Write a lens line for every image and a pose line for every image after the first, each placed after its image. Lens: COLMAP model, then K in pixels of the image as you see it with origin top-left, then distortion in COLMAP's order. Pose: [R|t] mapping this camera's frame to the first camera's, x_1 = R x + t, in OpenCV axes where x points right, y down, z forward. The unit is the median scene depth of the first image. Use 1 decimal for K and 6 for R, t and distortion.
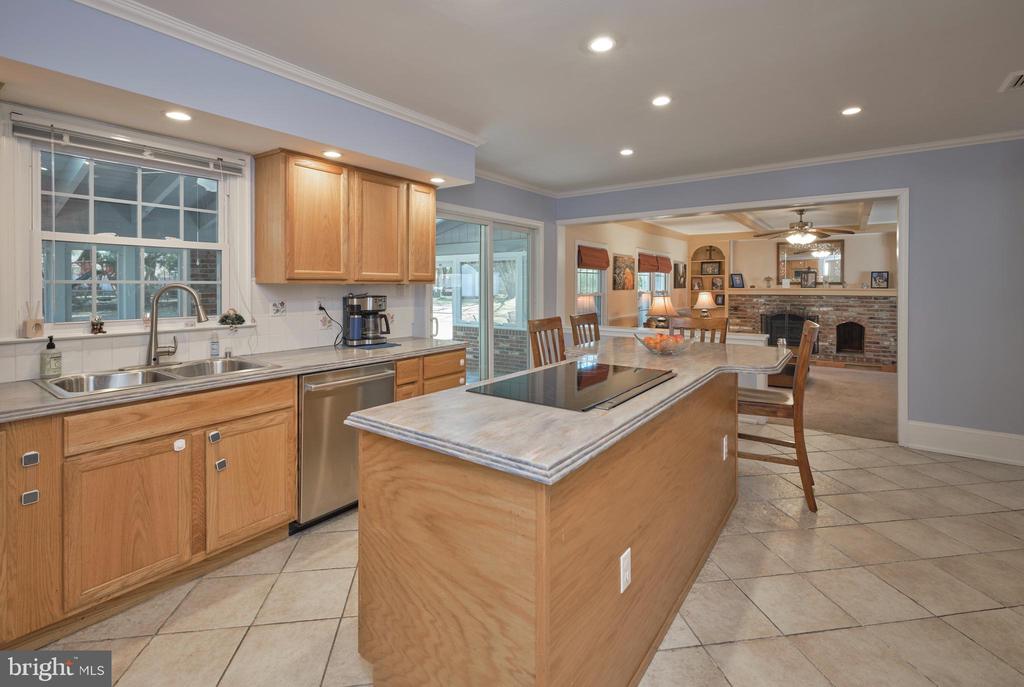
lens RADIAL K [[466.0, 0, 508.3], [0, 466.0, 288.8], [0, 0, 1]] dist [0.002119, -0.000360]
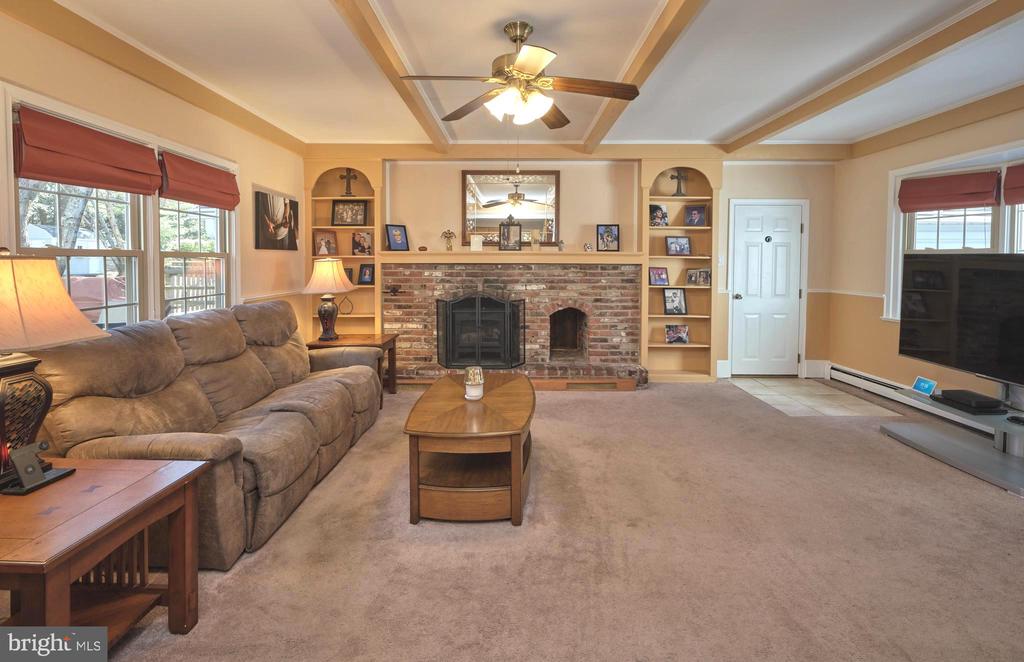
lens RADIAL K [[466.5, 0, 517.8], [0, 466.5, 276.9], [0, 0, 1]] dist [-0.003048, -0.001025]
pose [[0.804740, -0.017014, 0.593384, 0.298257], [0.002574, 0.999680, 0.025172, 0.014841], [-0.593622, -0.018729, 0.804526, 0.511629]]
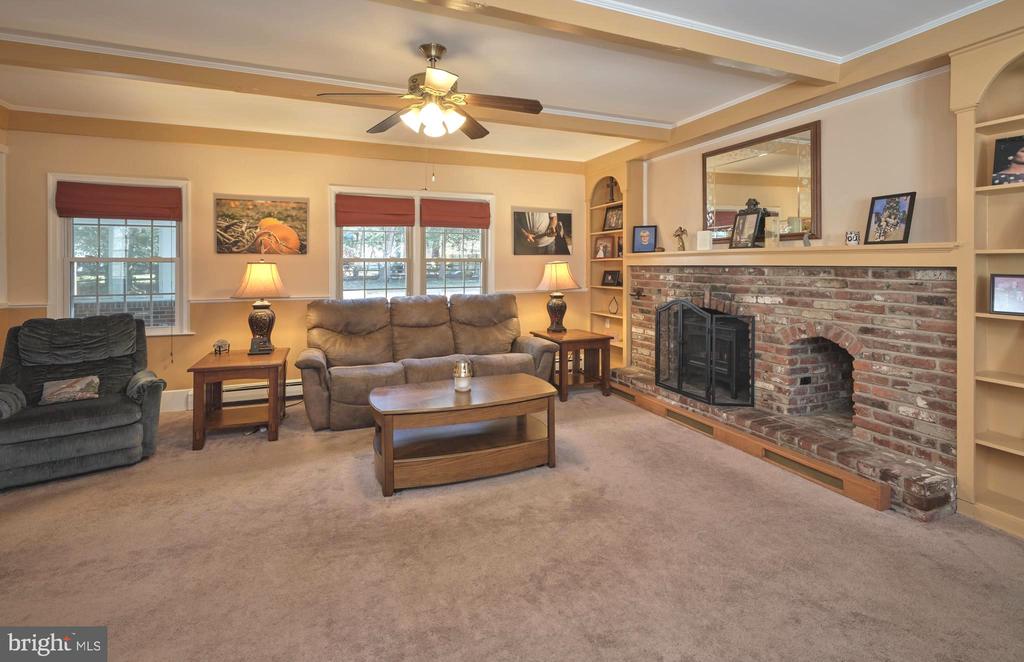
lens RADIAL K [[466.5, 0, 500.2], [0, 466.5, 264.3], [0, 0, 1]] dist [-0.003048, -0.001025]
pose [[0.851657, -0.001451, -0.524098, 0.651870], [-0.002619, 0.999972, -0.007024, 0.014868], [0.524094, 0.007354, 0.851629, 0.503712]]
